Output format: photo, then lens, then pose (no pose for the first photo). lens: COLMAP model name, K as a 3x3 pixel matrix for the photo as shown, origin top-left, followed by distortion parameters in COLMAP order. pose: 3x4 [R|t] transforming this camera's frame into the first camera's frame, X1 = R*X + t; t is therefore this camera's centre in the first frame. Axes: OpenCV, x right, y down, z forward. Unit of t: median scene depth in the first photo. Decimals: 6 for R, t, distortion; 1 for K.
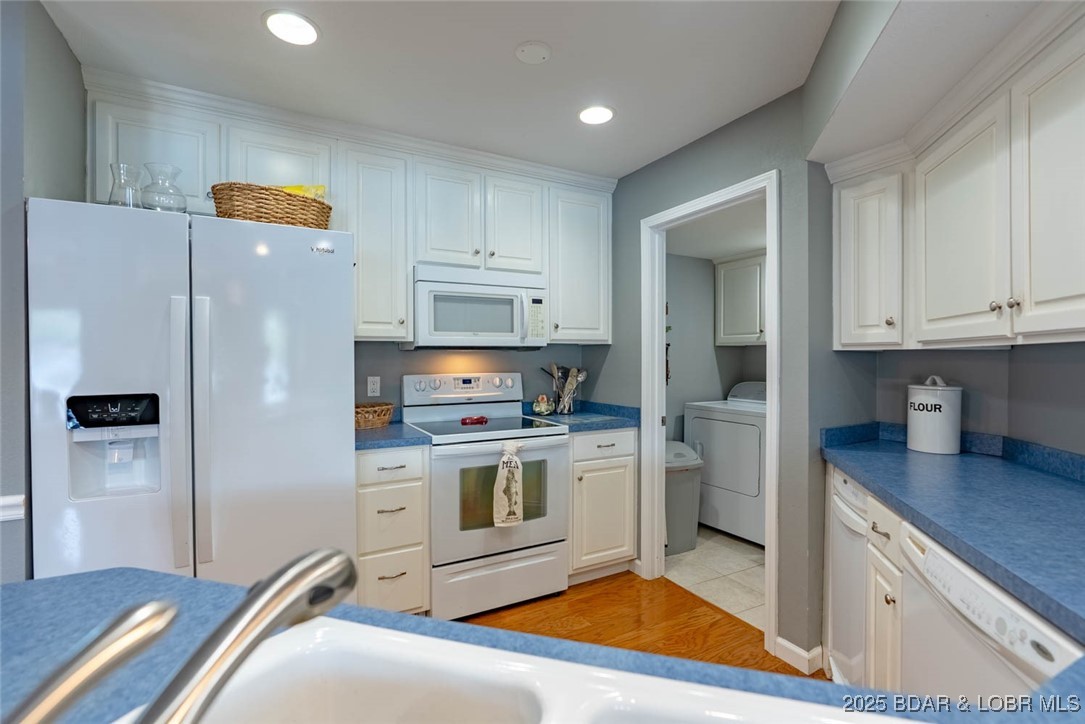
lens RADIAL K [[494.6, 0, 542.5], [0, 494.6, 361.0], [0, 0, 1]] dist [-0.007875, 0.001312]
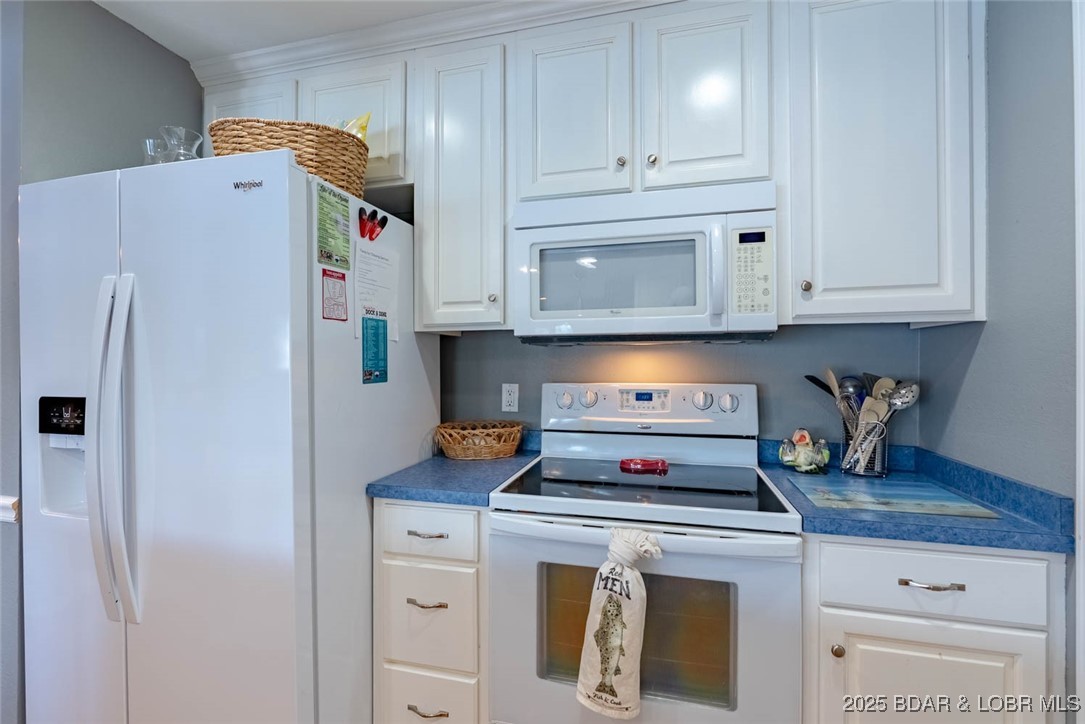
lens RADIAL K [[494.6, 0, 535.6], [0, 494.6, 360.4], [0, 0, 1]] dist [-0.007875, 0.001312]
pose [[0.721505, -0.001622, -0.692408, 0.167767], [-0.004985, 0.999959, -0.007537, 0.003661], [0.692392, 0.008890, 0.721467, 0.507398]]
